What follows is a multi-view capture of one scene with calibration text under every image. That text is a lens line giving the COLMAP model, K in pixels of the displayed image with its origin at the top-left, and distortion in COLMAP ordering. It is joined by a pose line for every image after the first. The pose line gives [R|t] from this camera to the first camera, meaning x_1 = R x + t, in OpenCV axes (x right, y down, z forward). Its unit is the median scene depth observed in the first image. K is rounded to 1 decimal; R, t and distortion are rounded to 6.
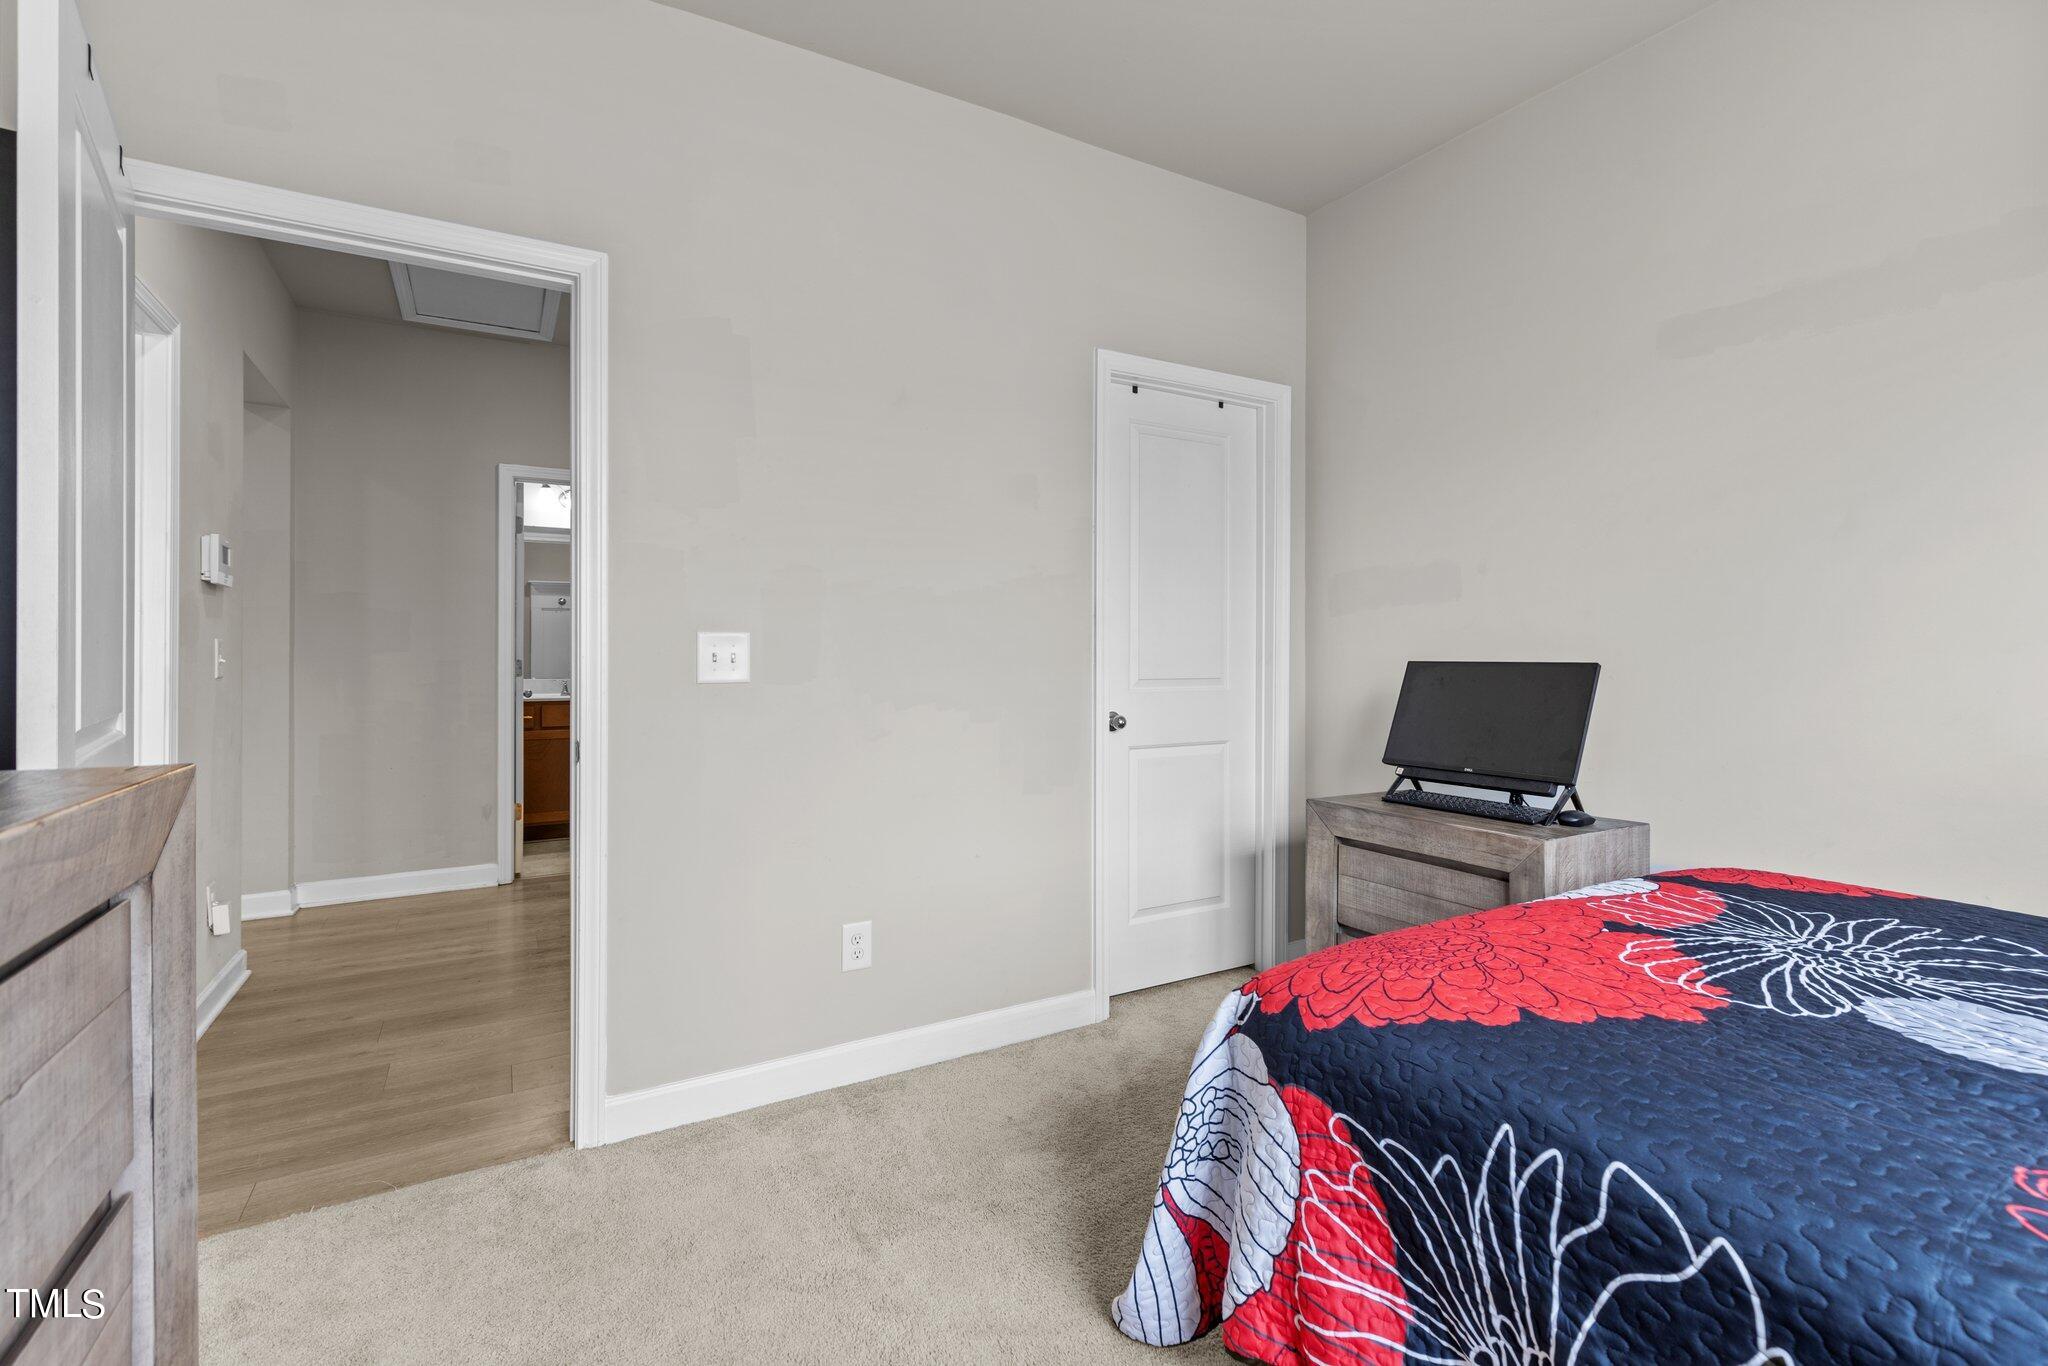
lens RADIAL K [[932.8, 0, 1034.1], [0, 932.8, 661.3], [0, 0, 1]] dist [0.000198, 0.000092]
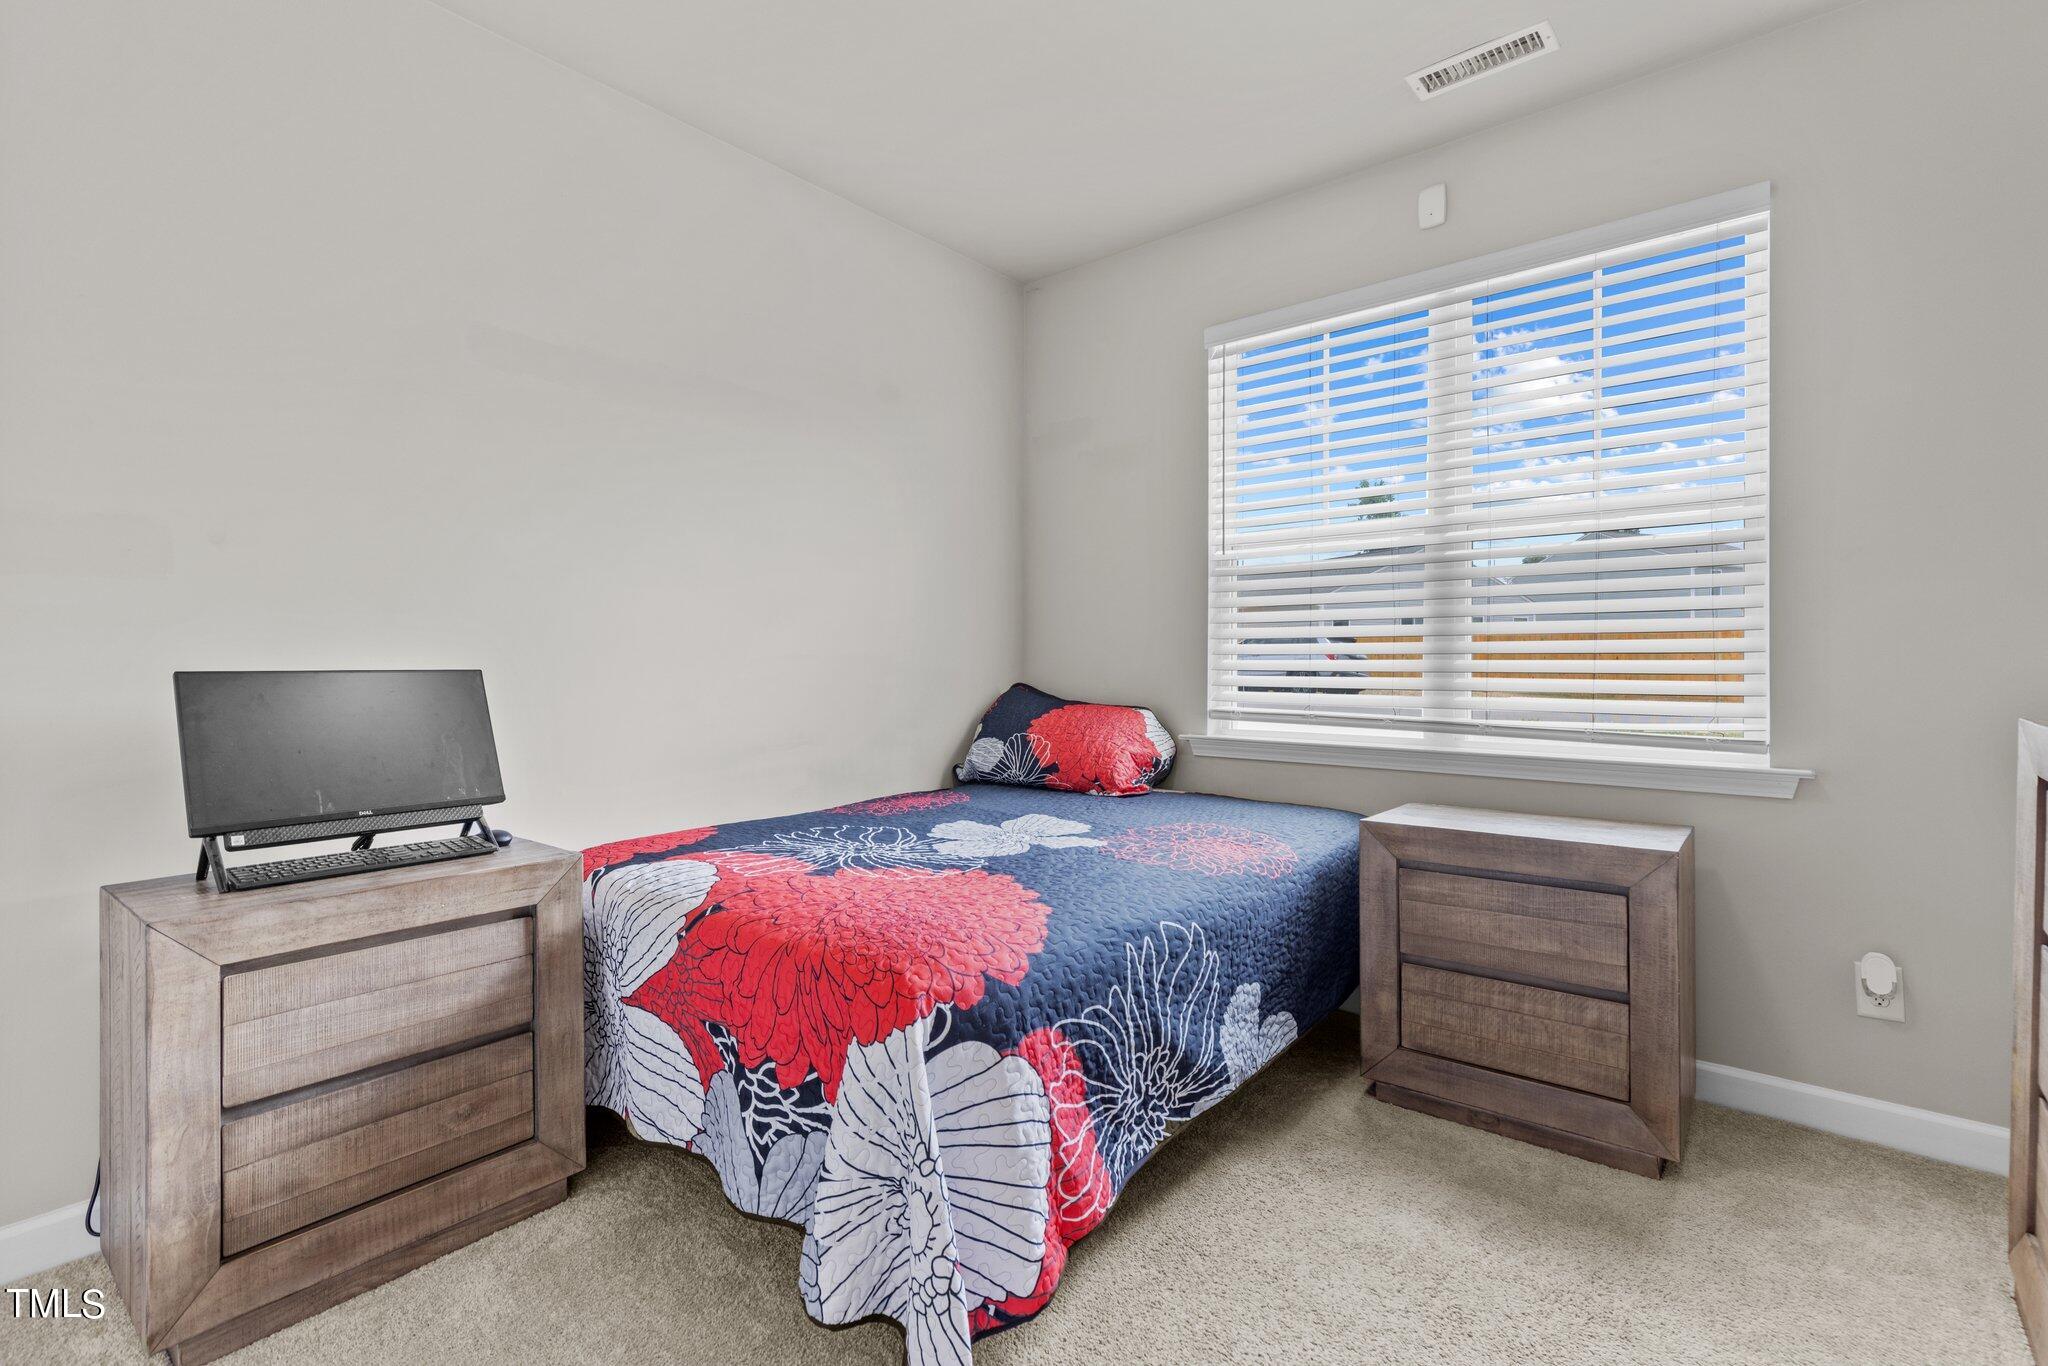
lens RADIAL K [[932.8, 0, 1034.1], [0, 932.8, 661.3], [0, 0, 1]] dist [0.000198, 0.000092]
pose [[-0.335236, 0.001066, 0.942133, -0.859140], [0.009599, 0.999951, 0.002284, -0.007890], [-0.942085, 0.009809, -0.335230, 1.465446]]
